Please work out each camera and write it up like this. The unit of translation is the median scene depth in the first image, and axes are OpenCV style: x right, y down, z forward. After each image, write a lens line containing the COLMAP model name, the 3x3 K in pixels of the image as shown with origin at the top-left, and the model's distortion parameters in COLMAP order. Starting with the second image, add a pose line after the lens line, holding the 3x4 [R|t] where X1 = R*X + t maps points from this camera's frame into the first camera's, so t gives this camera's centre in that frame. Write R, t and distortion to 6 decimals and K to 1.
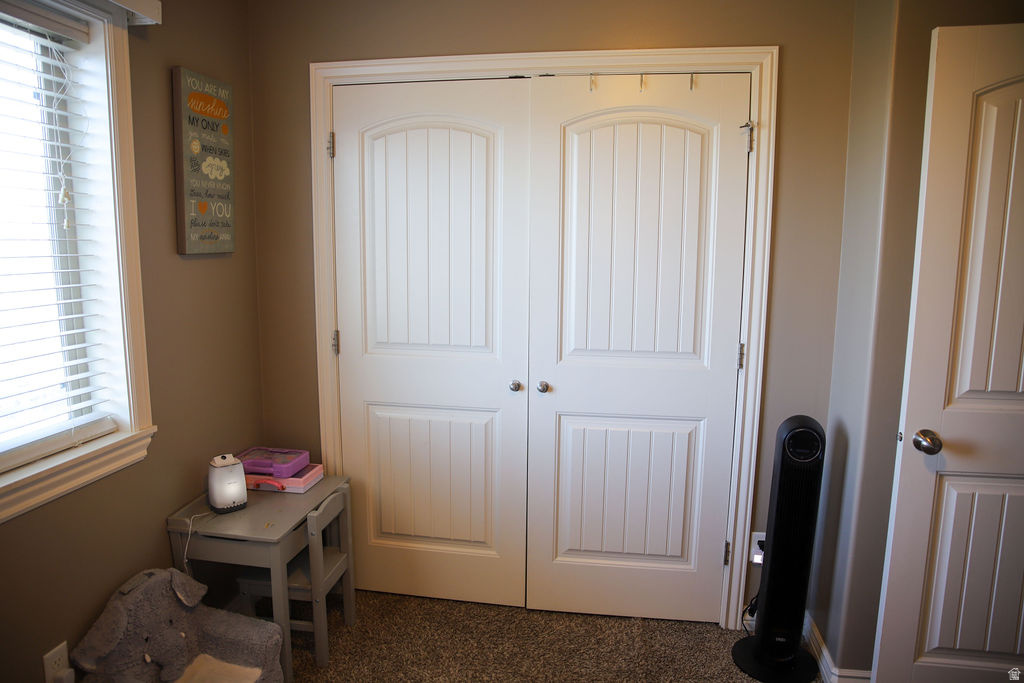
lens RADIAL K [[711.0, 0, 510.0], [0, 711.0, 357.4], [0, 0, 1]] dist [-0.148568, 0.111527]
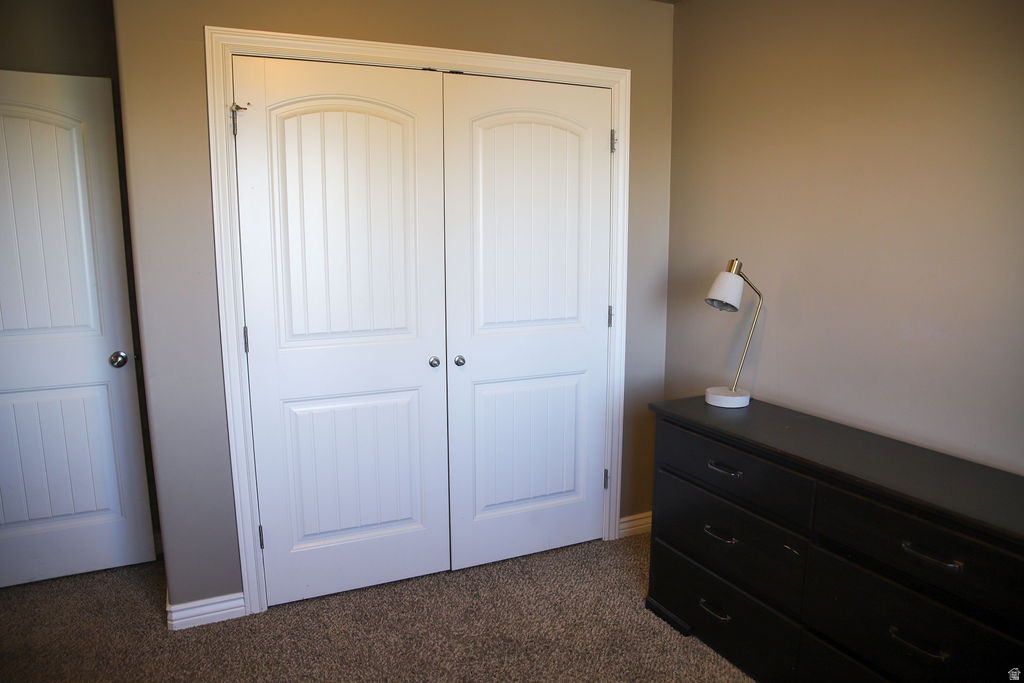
lens RADIAL K [[694.4, 0, 512.0], [0, 694.4, 341.5], [0, 0, 1]] dist [-0.141027, 0.102566]
pose [[0.824767, -0.096883, 0.557111, -0.471341], [0.093577, 0.995014, 0.034501, -0.016159], [-0.557676, 0.023677, 0.829721, 0.080761]]
